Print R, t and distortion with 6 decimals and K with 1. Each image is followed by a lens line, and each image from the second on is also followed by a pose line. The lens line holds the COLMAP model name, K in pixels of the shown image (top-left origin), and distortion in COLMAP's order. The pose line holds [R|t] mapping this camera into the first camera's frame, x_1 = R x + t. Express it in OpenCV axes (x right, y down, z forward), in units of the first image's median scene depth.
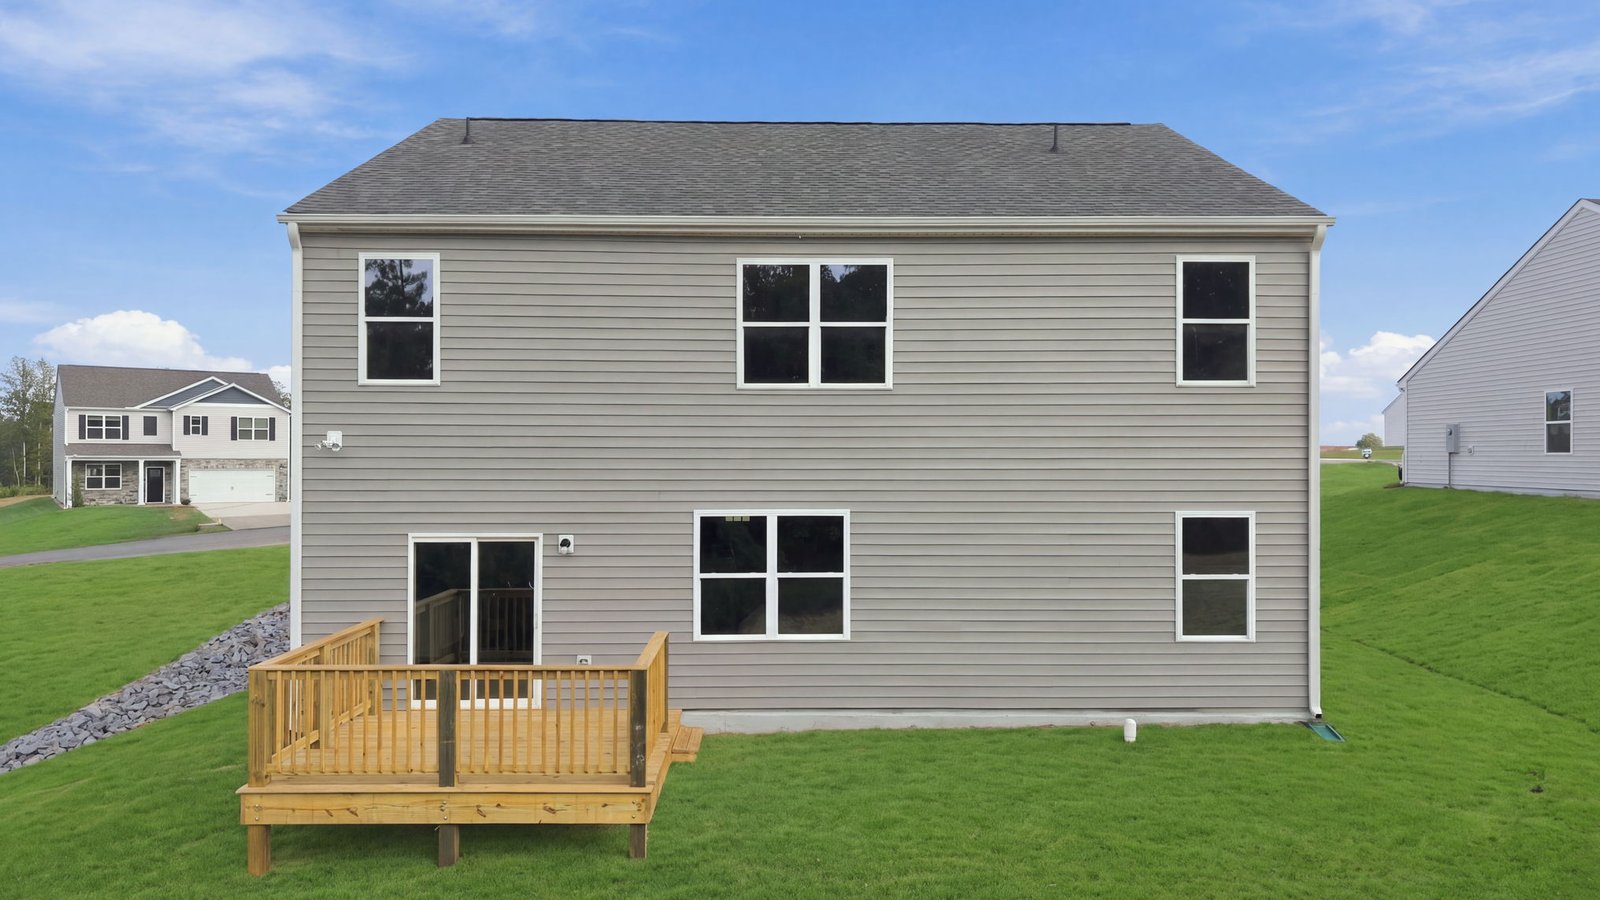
lens RADIAL K [[1080.7, 0, 806.8], [0, 1080.7, 423.5], [0, 0, 1]] dist [0.161520, -0.382423]
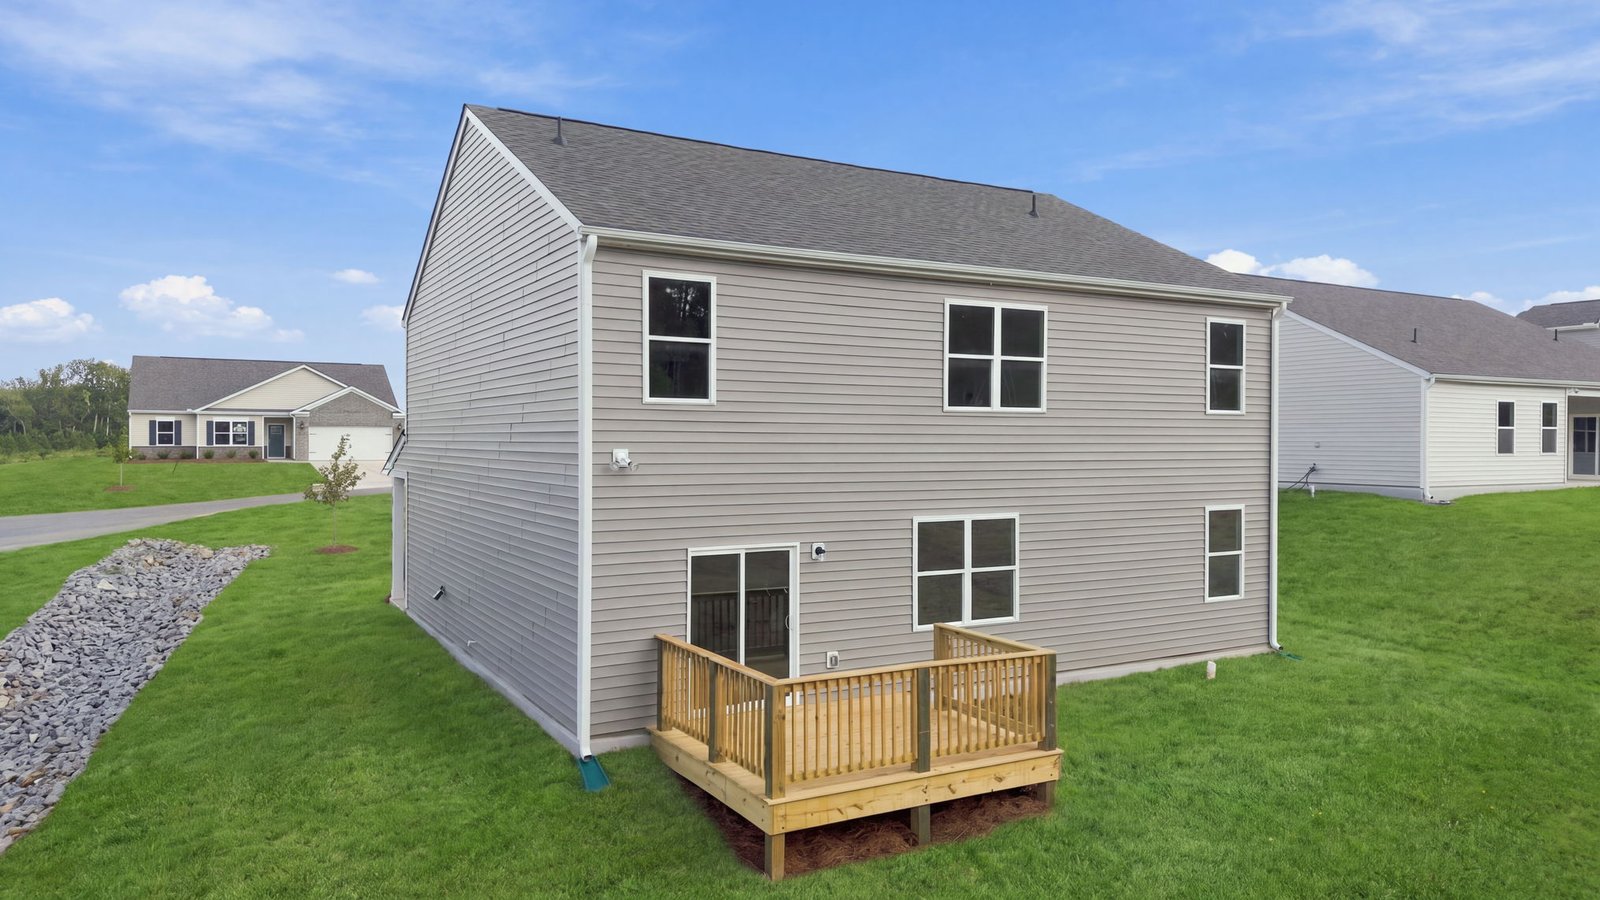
lens RADIAL K [[1057.7, 0, 783.5], [0, 1057.7, 431.1], [0, 0, 1]] dist [0.068295, -0.081801]
pose [[0.884852, 0.006438, 0.465827, -0.740068], [-0.017669, 0.999649, 0.019747, -0.030001], [-0.465537, -0.025704, 0.884655, 0.079959]]
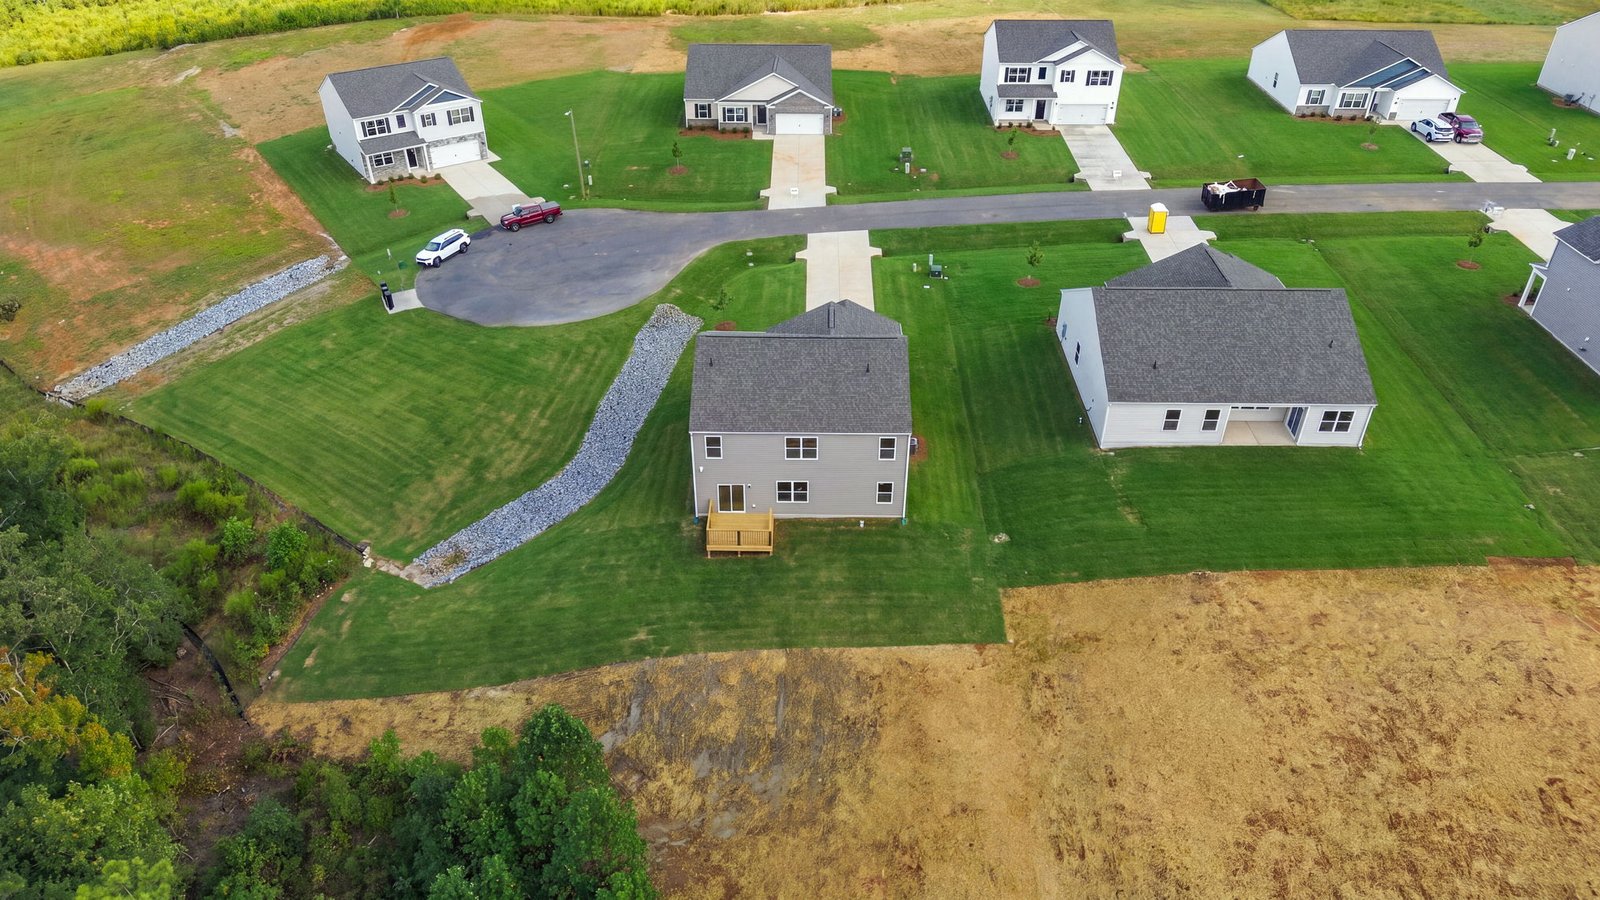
lens RADIAL K [[1080.7, 0, 806.8], [0, 1080.7, 423.5], [0, 0, 1]] dist [0.161520, -0.382423]
pose [[0.999515, 0.017431, -0.025799, 0.148041], [0.000187, 0.825229, 0.564799, -2.789890], [0.031136, -0.564530, 0.824825, -2.751428]]
